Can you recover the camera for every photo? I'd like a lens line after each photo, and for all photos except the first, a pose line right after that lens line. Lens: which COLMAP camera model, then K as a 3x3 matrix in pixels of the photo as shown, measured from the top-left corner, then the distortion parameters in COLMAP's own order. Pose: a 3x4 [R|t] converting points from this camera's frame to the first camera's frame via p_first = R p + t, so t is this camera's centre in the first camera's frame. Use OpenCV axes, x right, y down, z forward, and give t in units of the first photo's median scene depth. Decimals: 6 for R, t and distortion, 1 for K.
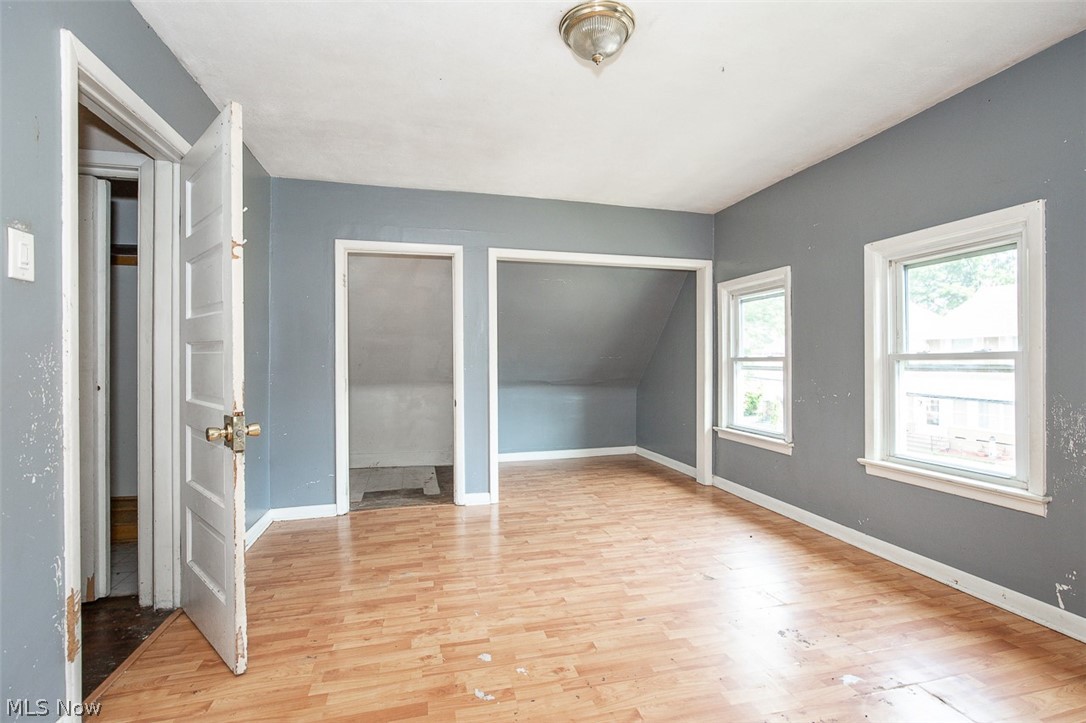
lens RADIAL K [[497.5, 0, 566.7], [0, 497.5, 364.8], [0, 0, 1]] dist [-0.021614, 0.006267]
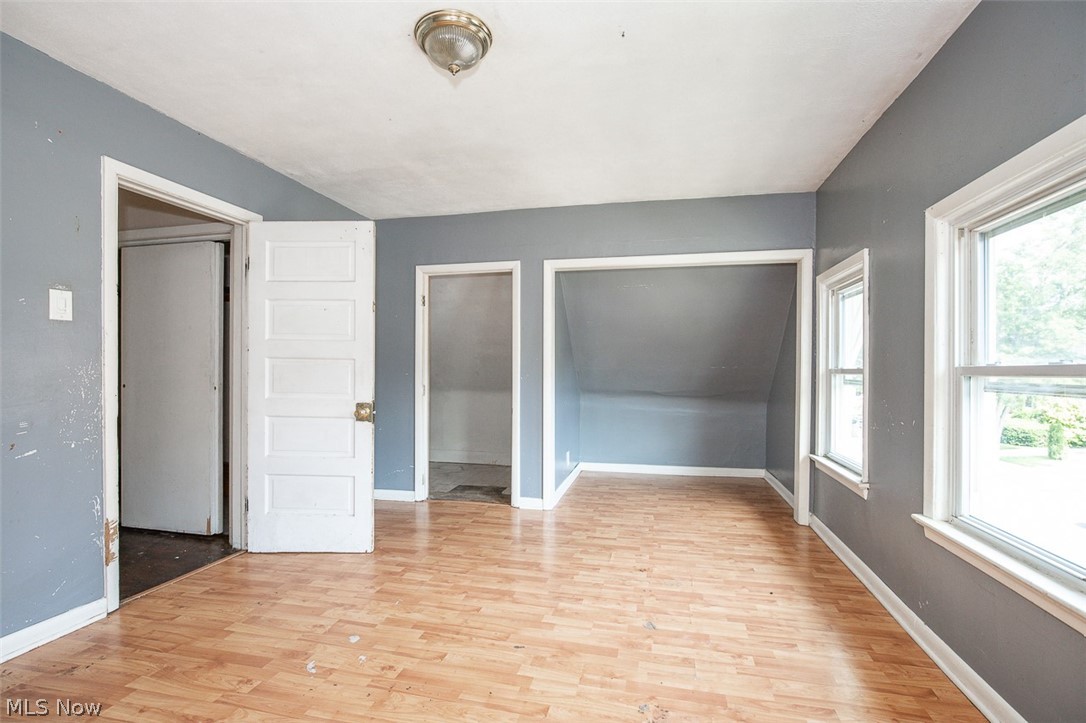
lens RADIAL K [[497.5, 0, 563.0], [0, 497.5, 373.6], [0, 0, 1]] dist [-0.021614, 0.006267]
pose [[0.886190, 0.011152, -0.463189, 0.550741], [-0.009927, 0.999938, 0.005083, -0.011442], [0.463217, 0.000094, 0.886245, 0.168749]]
